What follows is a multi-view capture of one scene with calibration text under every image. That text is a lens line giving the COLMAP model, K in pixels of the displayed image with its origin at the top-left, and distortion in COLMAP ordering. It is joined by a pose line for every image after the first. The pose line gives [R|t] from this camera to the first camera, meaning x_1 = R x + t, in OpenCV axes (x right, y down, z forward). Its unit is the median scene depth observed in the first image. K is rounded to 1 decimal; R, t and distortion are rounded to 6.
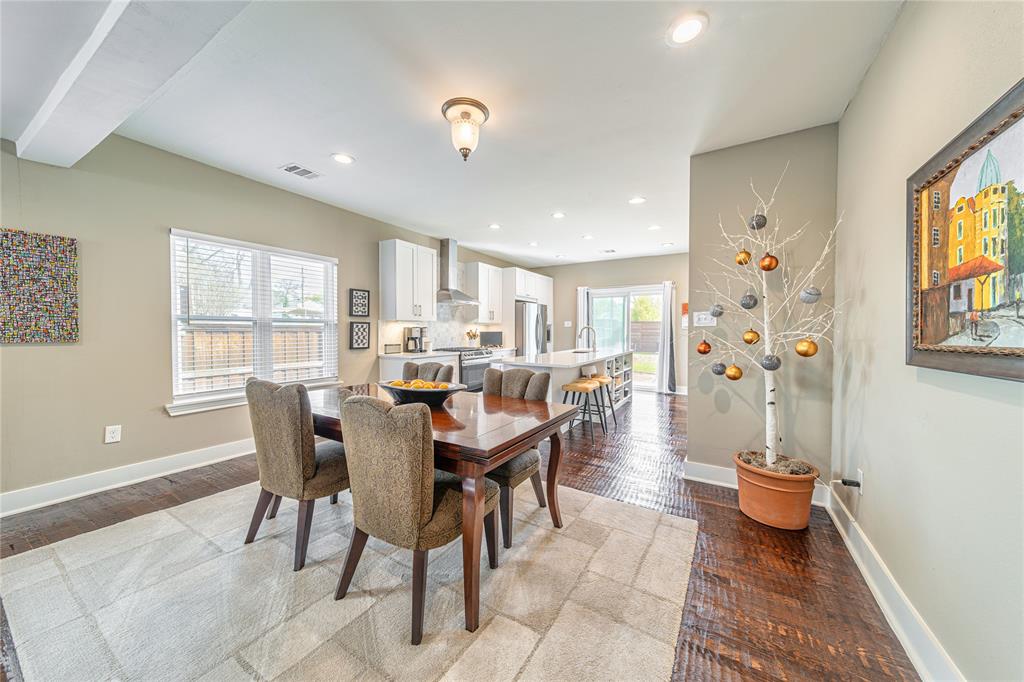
lens RADIAL K [[357.3, 0, 514.8], [0, 357.3, 338.4], [0, 0, 1]] dist [0.003091, 0.000280]
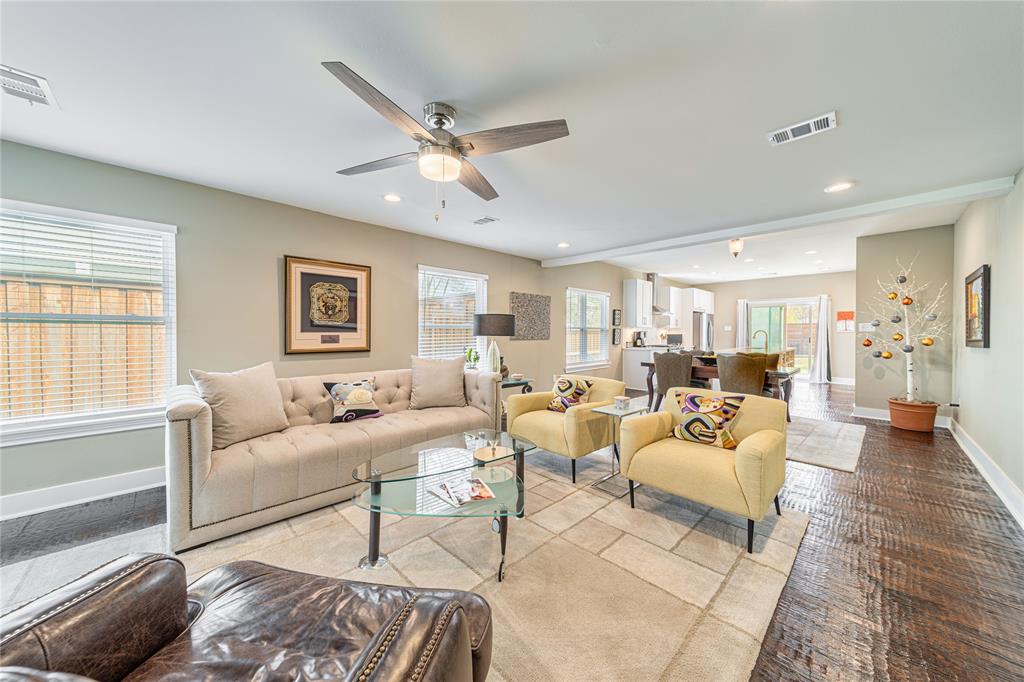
lens RADIAL K [[358.1, 0, 509.6], [0, 358.1, 335.9], [0, 0, 1]] dist [0.000498, -0.000080]
pose [[0.965490, 0.001581, -0.260435, -0.471905], [-0.004662, 0.999926, -0.011212, 0.011501], [0.260398, 0.012039, 0.965426, -0.775971]]
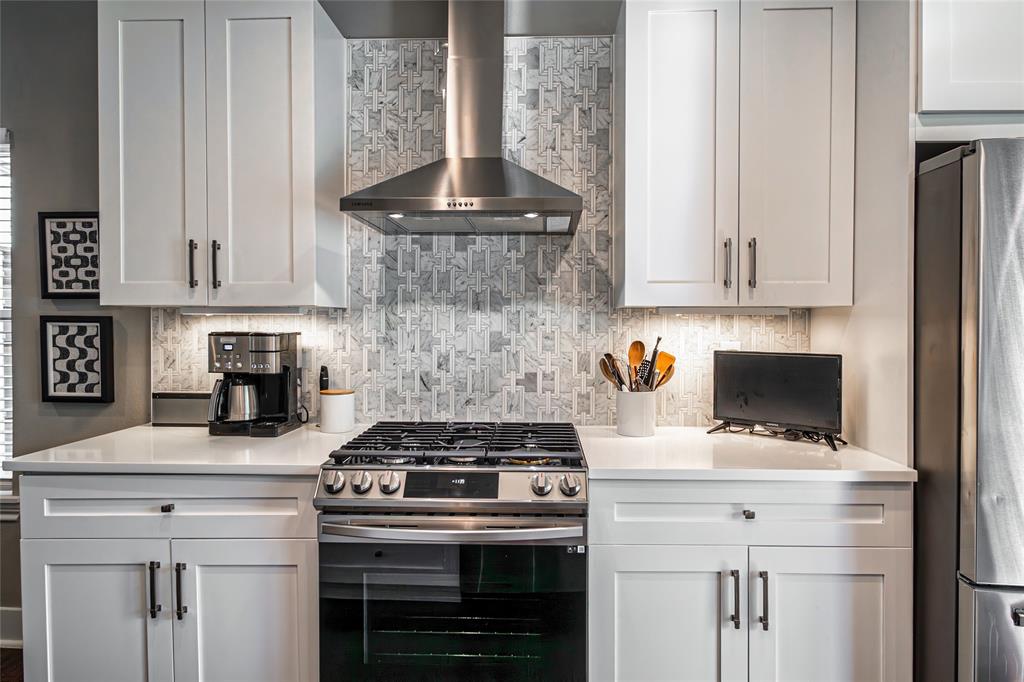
lens RADIAL K [[581.3, 0, 522.9], [0, 581.3, 325.6], [0, 0, 1]] dist [-0.002229, -0.000181]
pose [[0.475847, 0.004347, -0.879517, 0.197205], [-0.020246, 0.999777, -0.006012, -0.041723], [0.879295, 0.020668, 0.475829, 1.078042]]
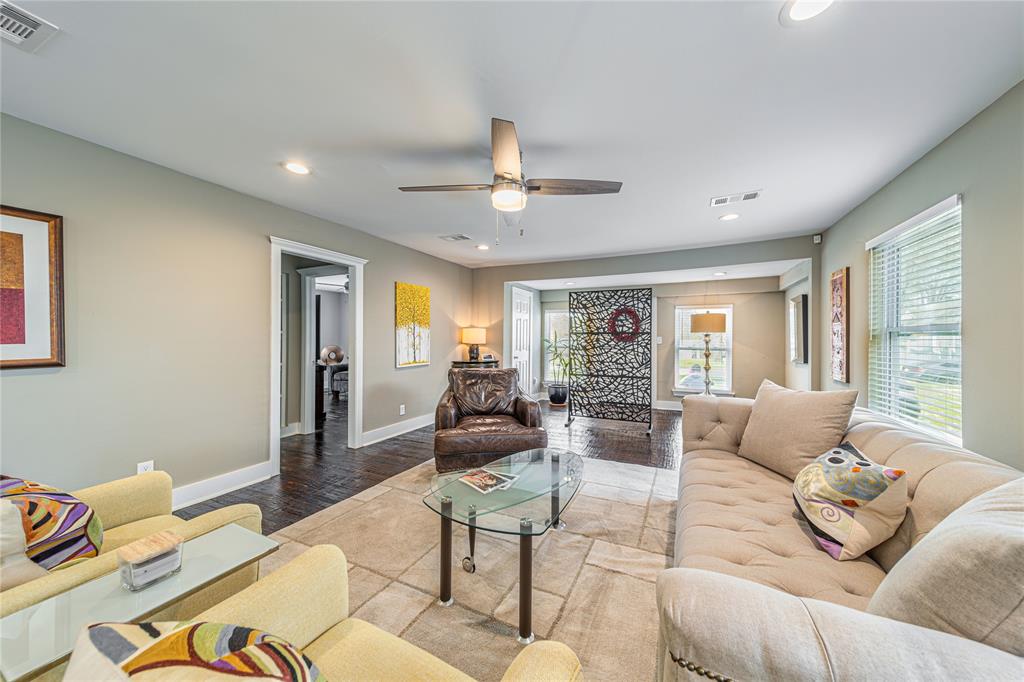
lens RADIAL K [[357.3, 0, 514.8], [0, 357.3, 338.4], [0, 0, 1]] dist [0.003091, 0.000280]
pose [[-0.996545, -0.010810, -0.082346, -0.623331], [-0.012525, 0.999715, 0.020339, -0.009344], [0.082103, 0.021300, -0.996396, 0.064256]]
